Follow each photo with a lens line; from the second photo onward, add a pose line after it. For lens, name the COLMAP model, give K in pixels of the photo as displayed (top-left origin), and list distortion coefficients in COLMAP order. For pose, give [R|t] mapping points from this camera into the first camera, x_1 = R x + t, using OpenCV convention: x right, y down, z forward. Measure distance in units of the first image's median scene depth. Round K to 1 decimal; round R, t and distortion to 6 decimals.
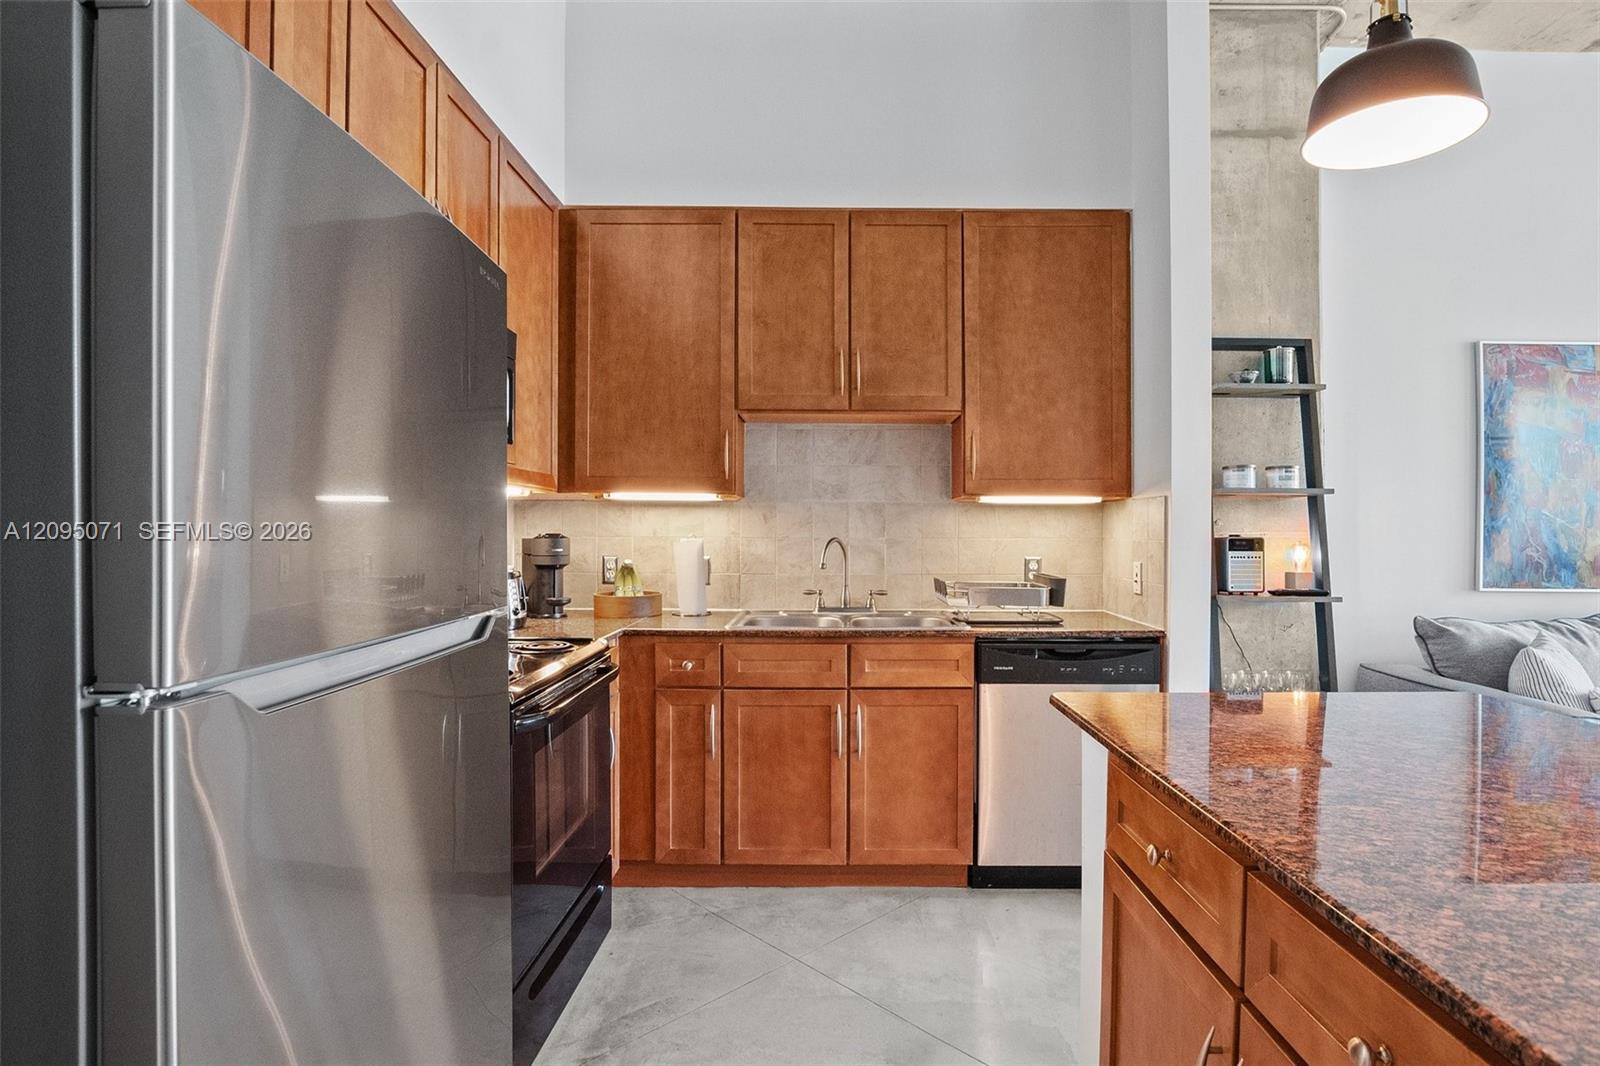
lens RADIAL K [[787.0, 0, 800.0], [0, 787.0, 533.0], [0, 0, 1]] dist [-0.022045, 0.000351]
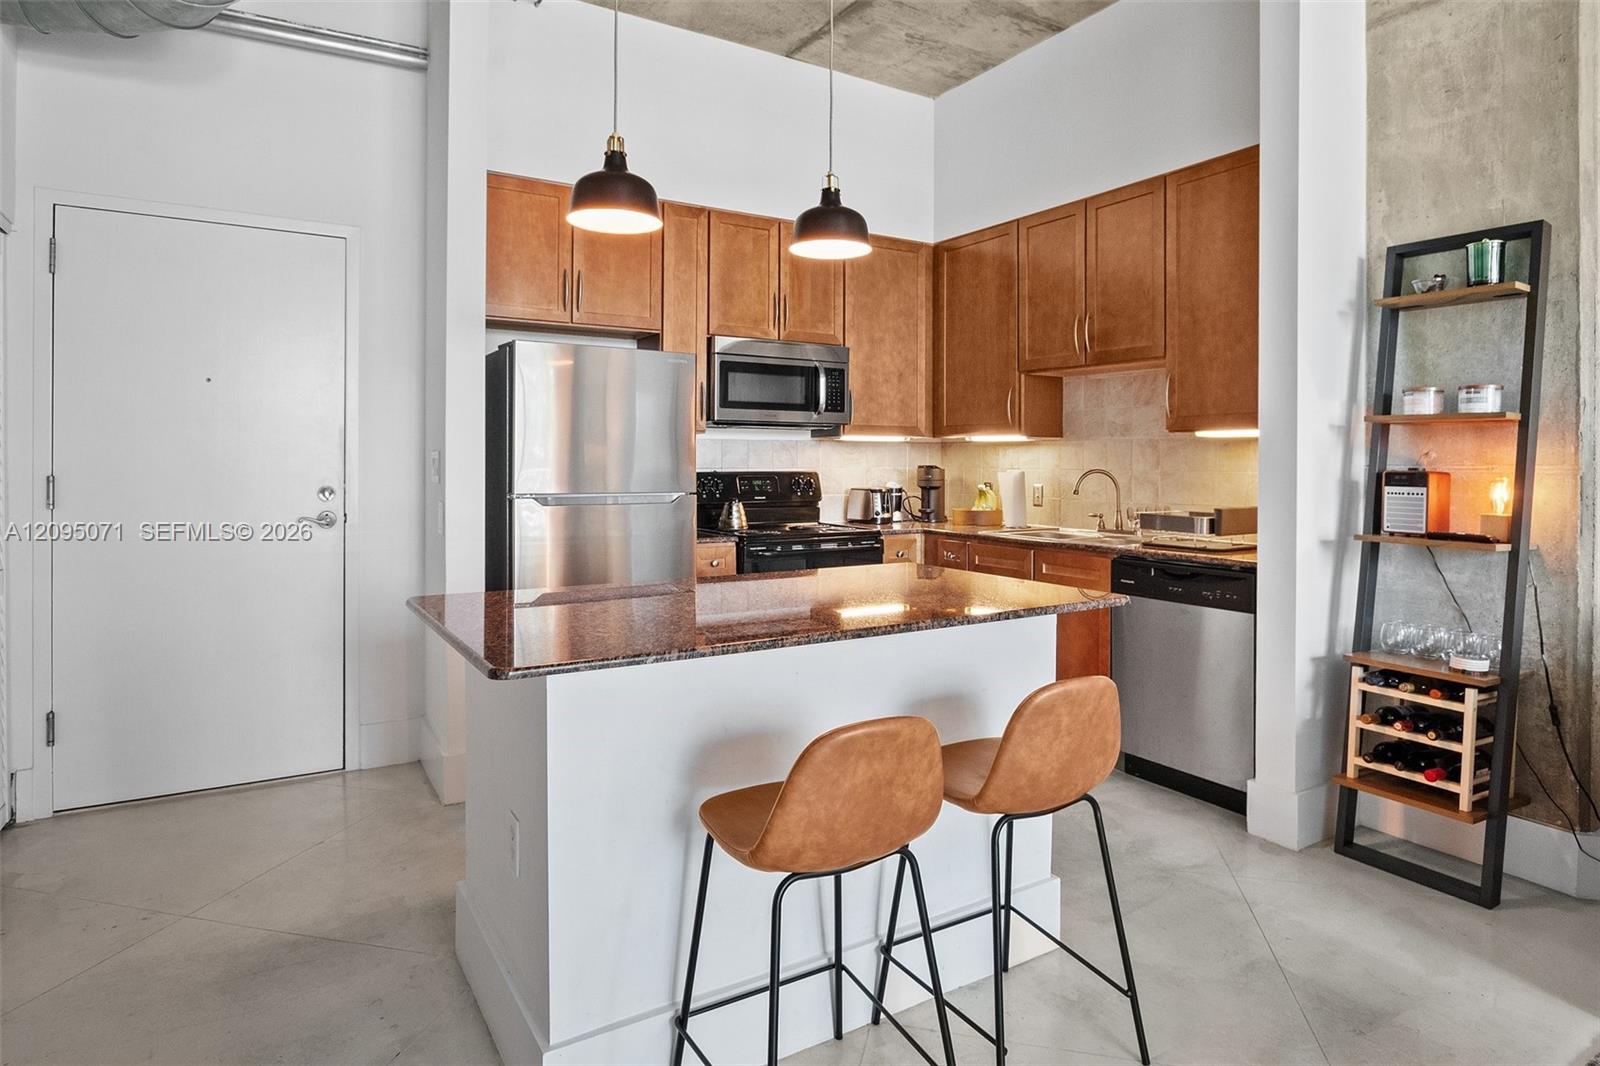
lens RADIAL K [[879.7, 0, 799.4], [0, 879.7, 464.1], [0, 0, 1]] dist [0.000236, -0.000410]
pose [[0.540270, 0.000542, -0.841491, 0.975177], [-0.007577, 0.999962, -0.004221, 0.006590], [0.841457, 0.008657, 0.540254, -0.104403]]
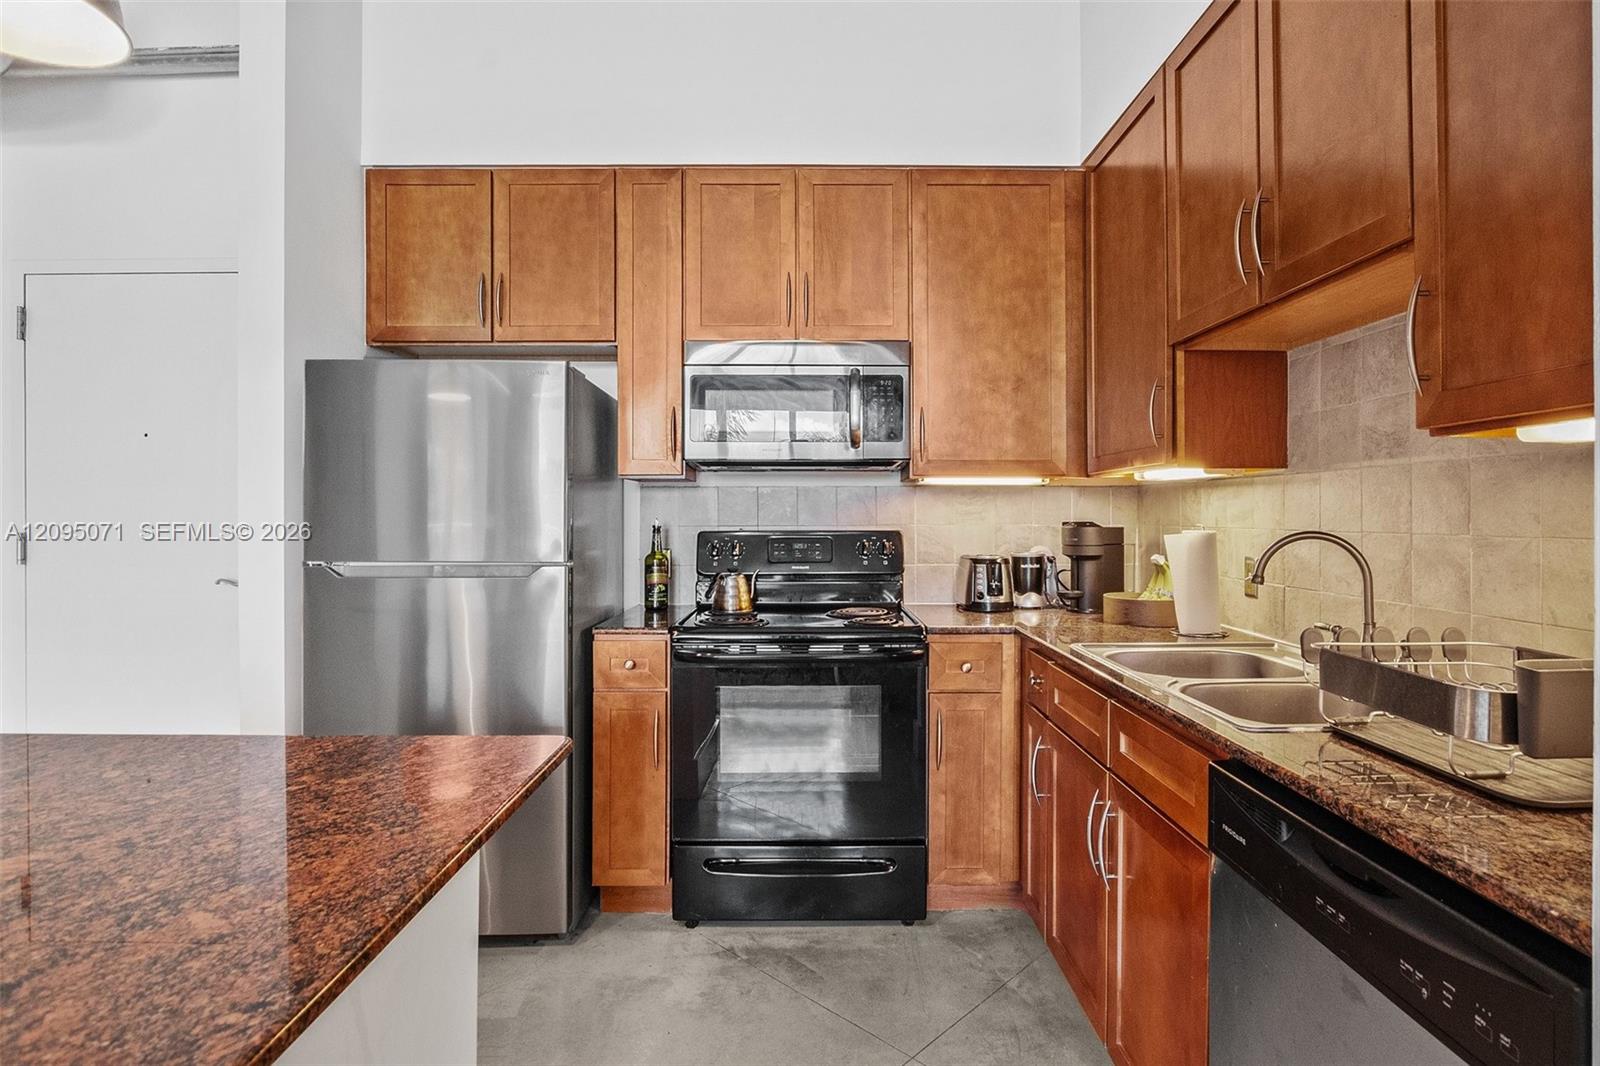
lens RADIAL K [[780.9, 0, 804.5], [0, 780.9, 518.1], [0, 0, 1]] dist [-0.014485, 0.000428]
pose [[0.042116, -0.001180, -0.999112, 0.607144], [-0.006569, 0.999977, -0.001458, -0.000982], [0.999091, 0.006625, 0.042107, 0.657270]]
